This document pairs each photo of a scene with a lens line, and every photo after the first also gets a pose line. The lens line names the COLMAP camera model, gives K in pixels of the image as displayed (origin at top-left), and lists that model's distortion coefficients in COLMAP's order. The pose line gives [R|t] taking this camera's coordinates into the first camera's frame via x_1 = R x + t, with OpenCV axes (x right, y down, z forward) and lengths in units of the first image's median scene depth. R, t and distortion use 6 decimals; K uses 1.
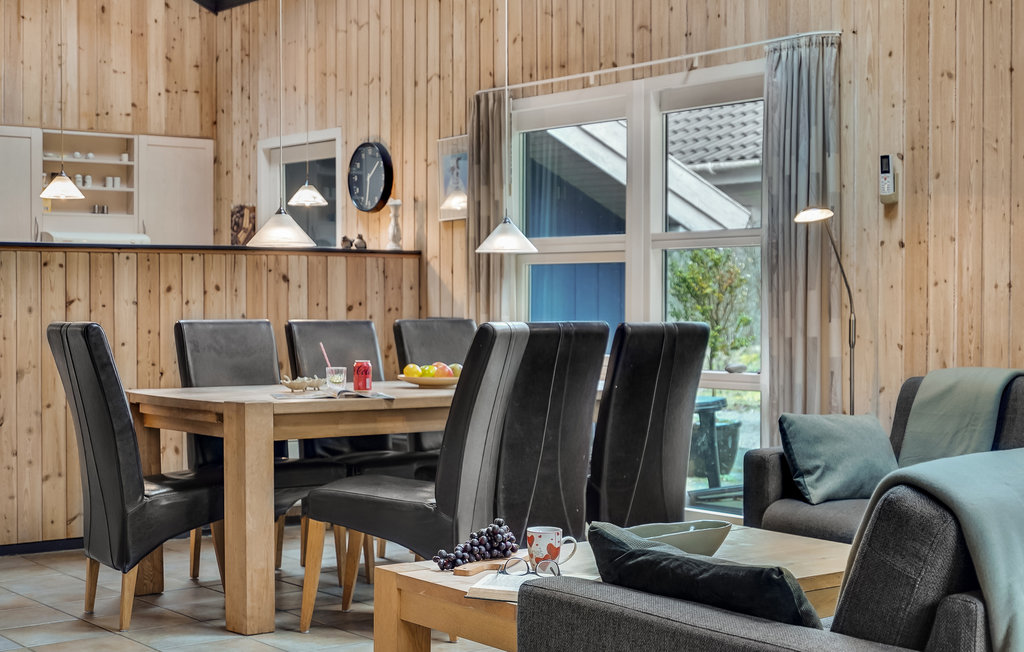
lens RADIAL K [[1589.1, 0, 496.7], [0, 1589.1, 314.6], [0, 0, 1]] dist [-0.044643, 0.000000]
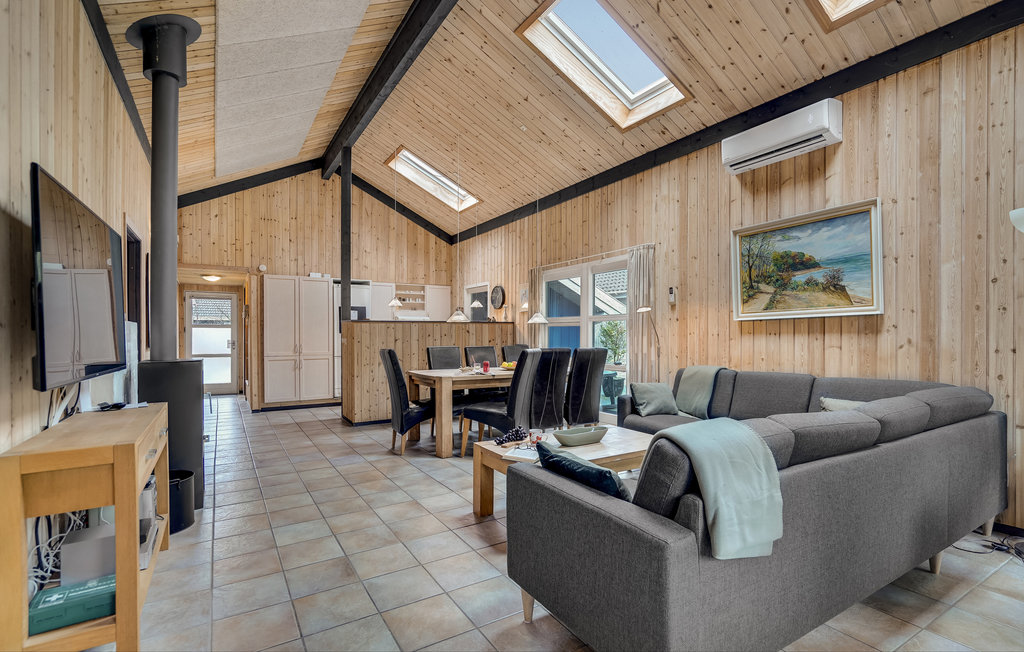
lens RADIAL K [[481.4, 0, 499.5], [0, 481.4, 331.6], [0, 0, 1]] dist [-0.000047, 0.002927]
pose [[0.993036, -0.006461, -0.117637, 0.039148], [0.005045, 0.999911, -0.012329, -0.012441], [0.117706, 0.011650, 0.992980, 0.110140]]
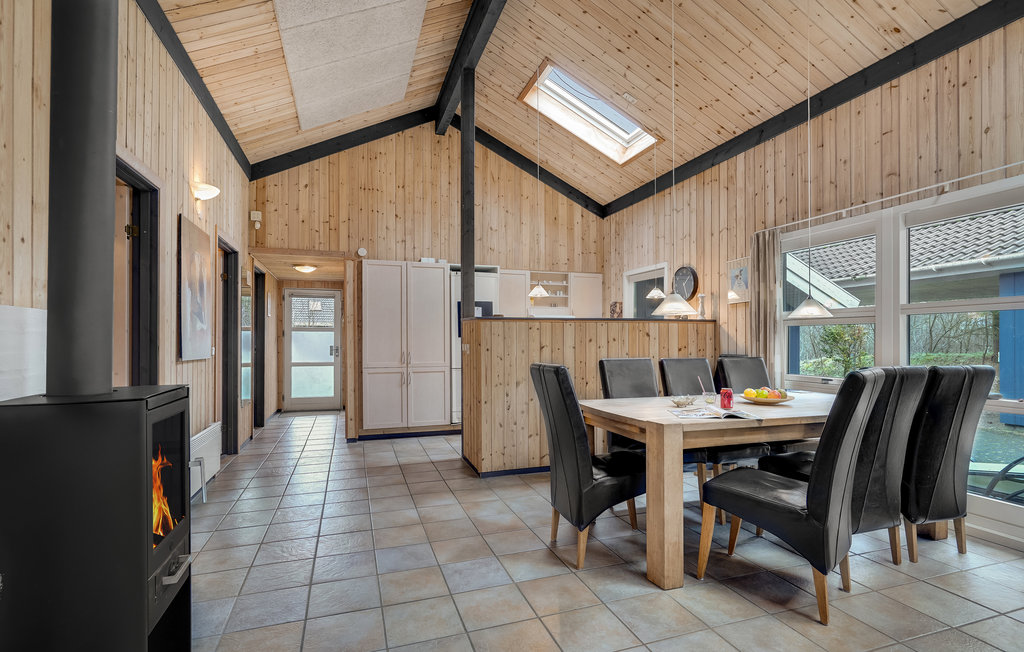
lens RADIAL K [[481.4, 0, 518.6], [0, 481.4, 346.2], [0, 0, 1]] dist [-0.000047, 0.002927]
pose [[0.952100, -0.000753, -0.305787, -0.118575], [0.002316, 0.999986, 0.004748, -0.012850], [0.305779, -0.005229, 0.952088, 0.437372]]
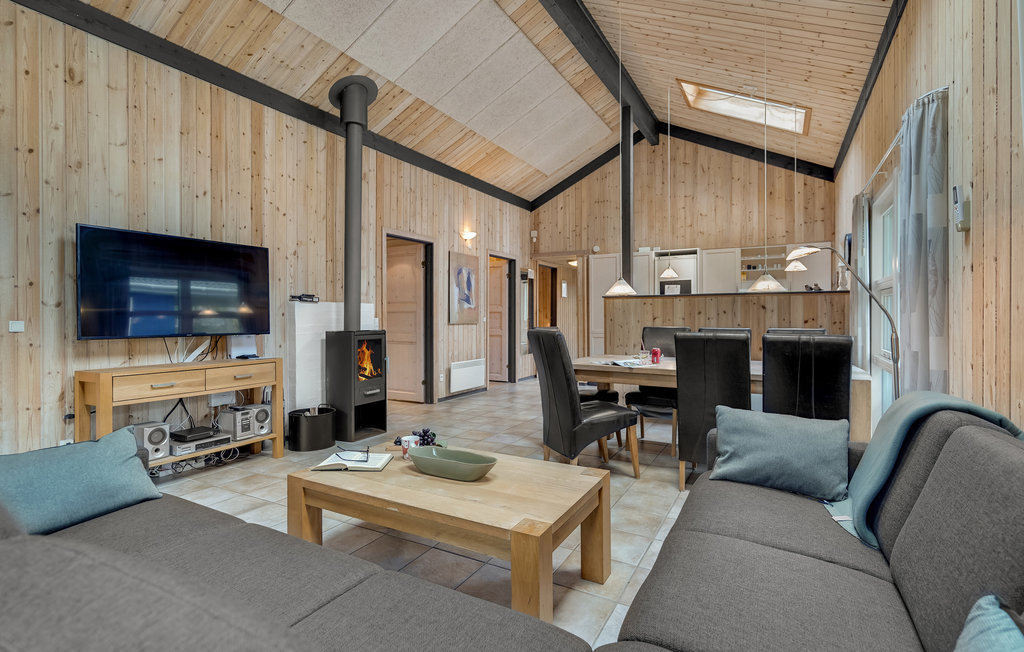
lens RADIAL K [[481.4, 0, 495.1], [0, 481.4, 310.7], [0, 0, 1]] dist [-0.000047, 0.002927]
pose [[0.384848, -0.012591, -0.922894, 0.356697], [-0.008079, 0.999823, -0.017010, -0.005411], [0.922945, 0.014002, 0.384678, 0.502258]]
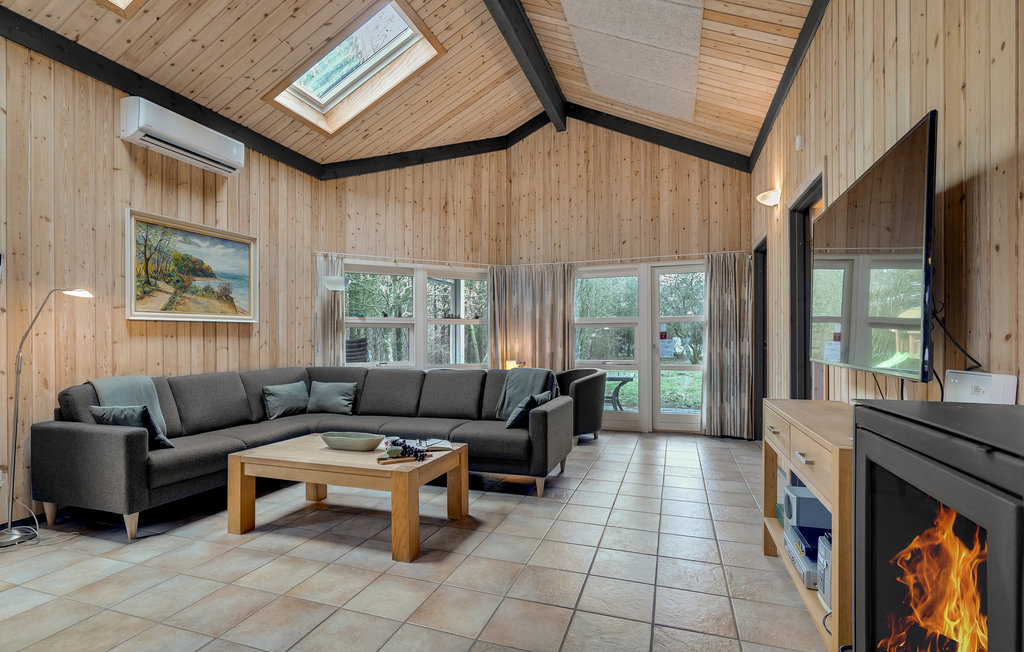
lens RADIAL K [[481.4, 0, 525.2], [0, 481.4, 333.4], [0, 0, 1]] dist [-0.000047, 0.002927]
pose [[-0.570802, 0.013095, 0.820983, -0.402760], [0.007556, 0.999914, -0.010696, -0.009343], [-0.821053, 0.000098, -0.570852, 0.727861]]
